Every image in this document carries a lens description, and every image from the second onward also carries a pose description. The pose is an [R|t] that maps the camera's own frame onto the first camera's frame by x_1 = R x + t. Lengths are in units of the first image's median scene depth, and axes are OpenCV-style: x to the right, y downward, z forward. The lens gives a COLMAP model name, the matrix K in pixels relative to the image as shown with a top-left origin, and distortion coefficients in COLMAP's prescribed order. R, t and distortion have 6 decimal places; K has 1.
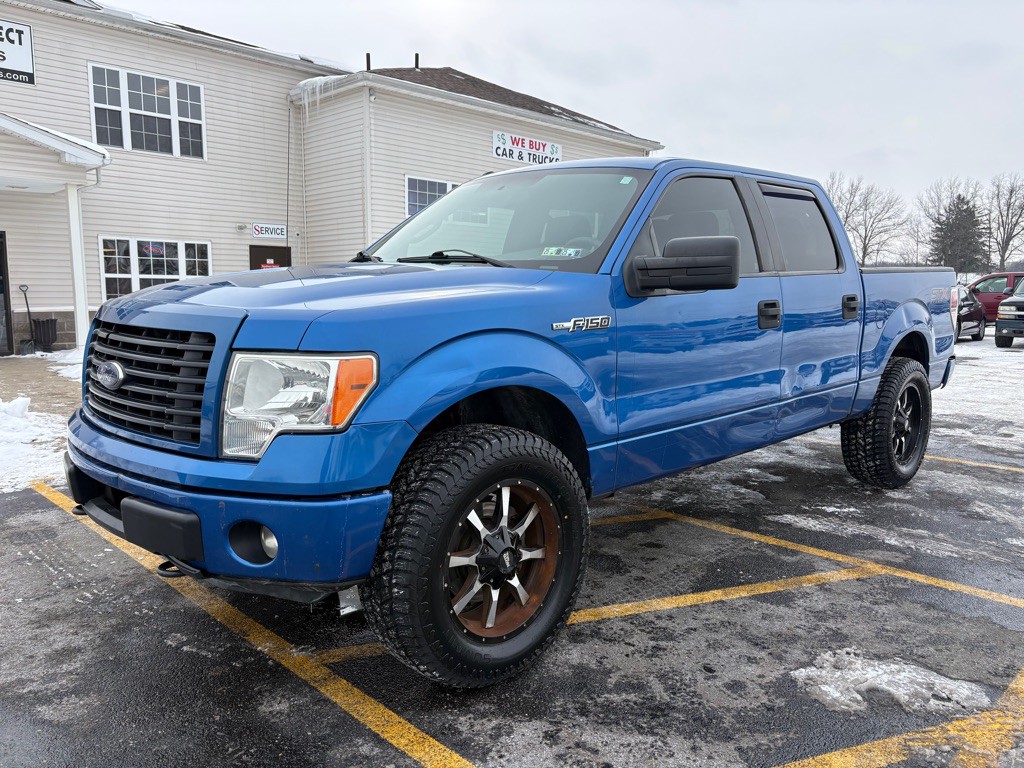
lens RADIAL K [[779.3, 0, 512.0], [0, 779.3, 384.0], [0, 0, 1]] dist [0.043163, -0.042181]
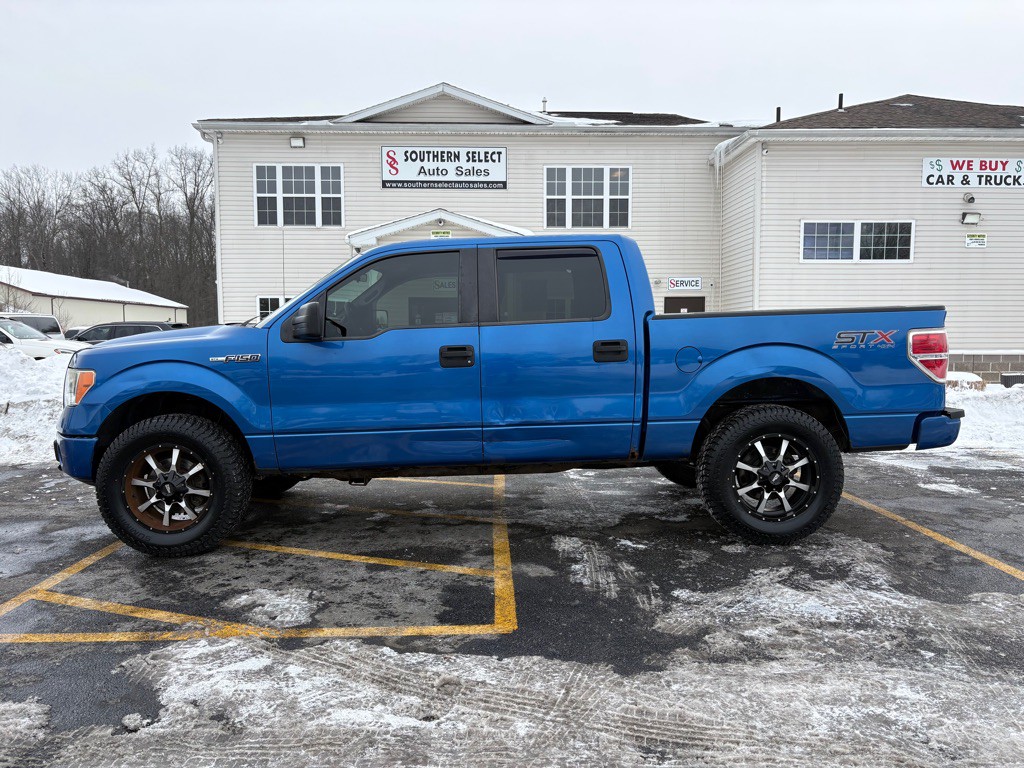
lens RADIAL K [[779.3, 0, 512.0], [0, 779.3, 384.0], [0, 0, 1]] dist [0.043163, -0.042181]
pose [[0.726223, 0.034316, -0.686602, 1.257967], [-0.073385, 0.996916, -0.027794, -0.015229], [0.683531, 0.070570, 0.726502, 0.150424]]
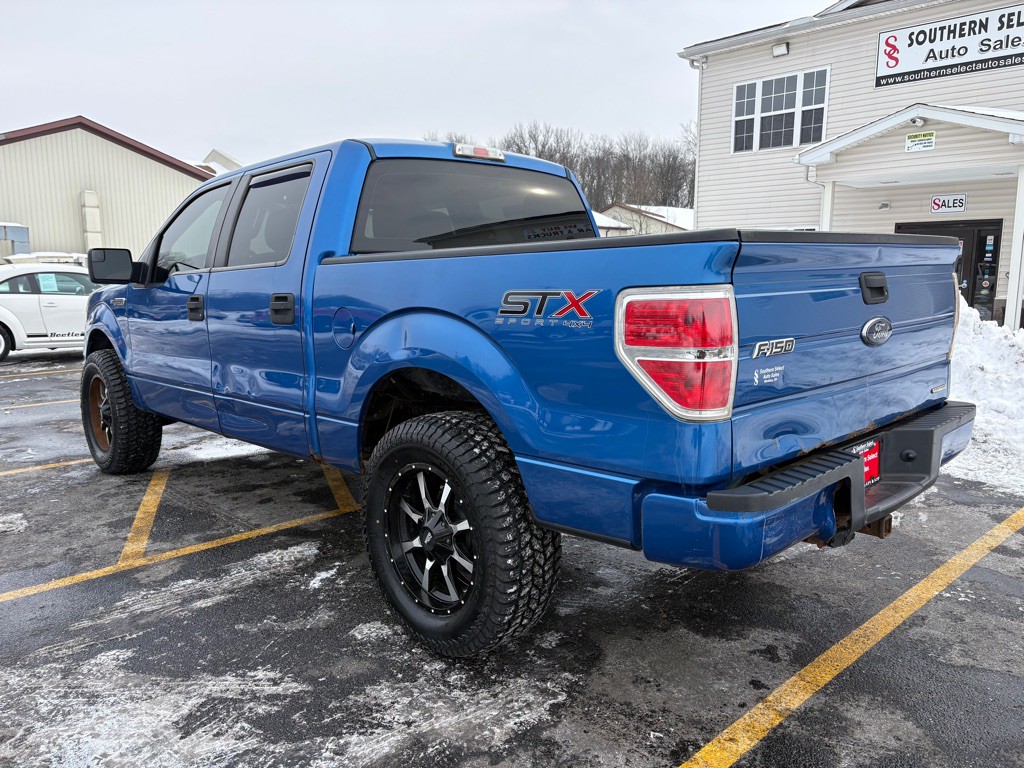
lens RADIAL K [[779.3, 0, 512.0], [0, 779.3, 384.0], [0, 0, 1]] dist [0.043163, -0.042181]
pose [[-0.018365, 0.139311, -0.990078, 1.413800], [-0.119900, 0.982793, 0.140509, -0.189539], [0.992616, 0.121290, -0.001345, 1.449582]]
